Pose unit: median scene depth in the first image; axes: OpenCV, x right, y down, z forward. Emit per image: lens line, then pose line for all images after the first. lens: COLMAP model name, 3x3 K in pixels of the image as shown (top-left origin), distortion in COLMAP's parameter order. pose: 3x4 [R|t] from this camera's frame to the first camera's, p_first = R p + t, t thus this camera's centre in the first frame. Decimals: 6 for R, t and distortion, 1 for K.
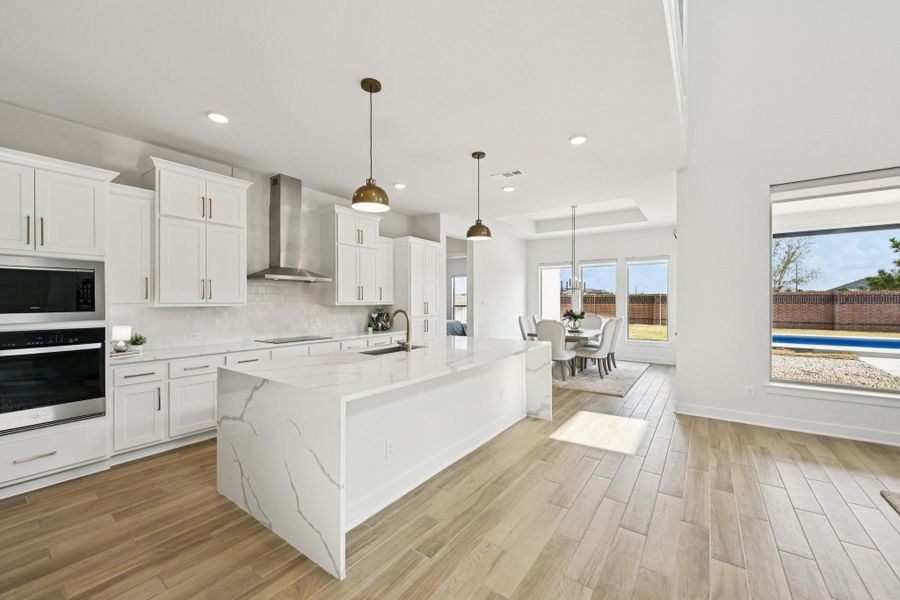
lens RADIAL K [[356.4, 0, 451.1], [0, 356.4, 300.3], [0, 0, 1]] dist [-0.001590, 0.000055]
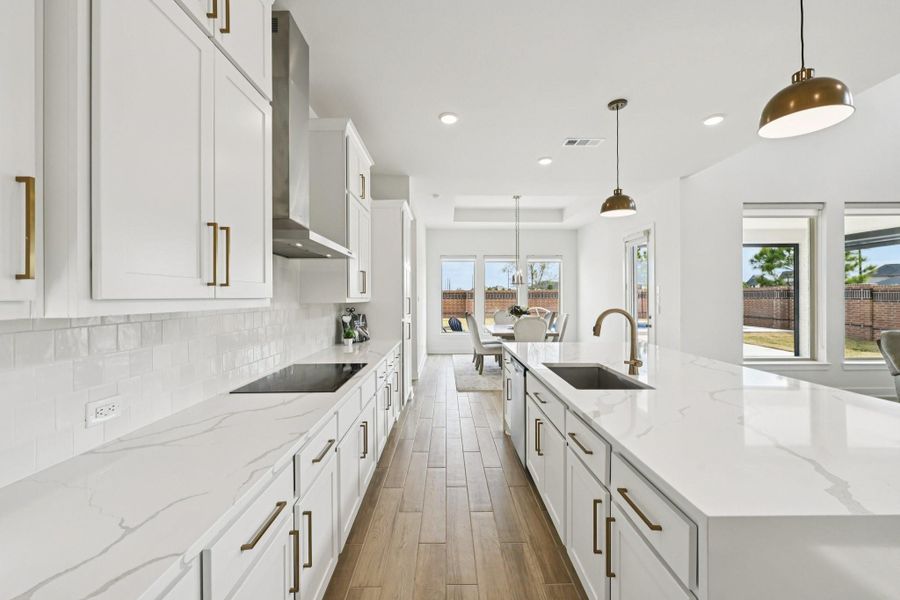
lens RADIAL K [[356.4, 0, 445.2], [0, 356.4, 296.9], [0, 0, 1]] dist [-0.001590, 0.000055]
pose [[0.807202, -0.001013, 0.590274, -0.677419], [0.000400, 0.999999, 0.001168, 0.004917], [-0.590275, -0.000707, 0.807202, 0.599859]]
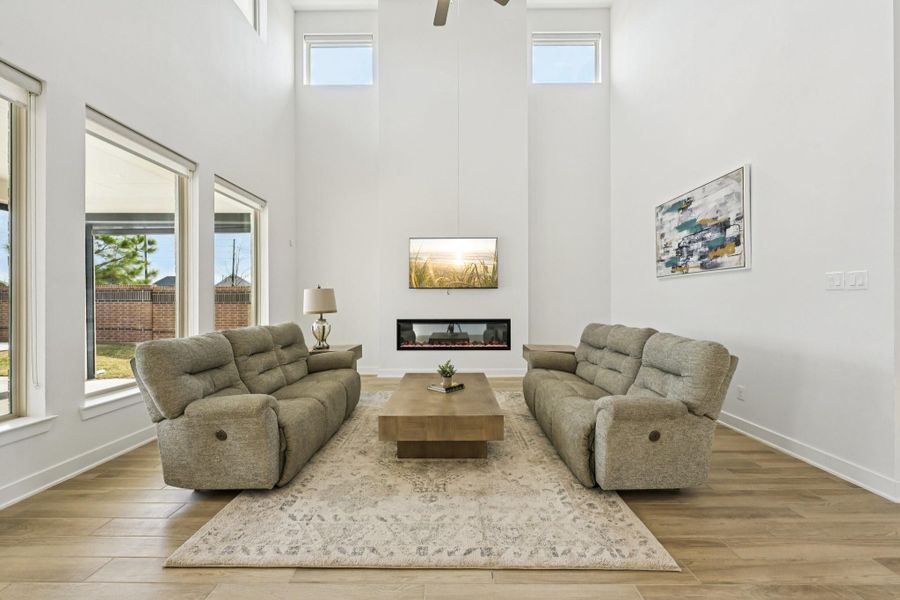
lens RADIAL K [[356.4, 0, 452.8], [0, 356.4, 302.7], [0, 0, 1]] dist [-0.001590, 0.000055]
pose [[-0.584755, 0.001665, 0.811209, 0.254859], [0.000608, 0.999999, -0.001614, 0.047417], [-0.811210, -0.000451, -0.584755, 0.612820]]
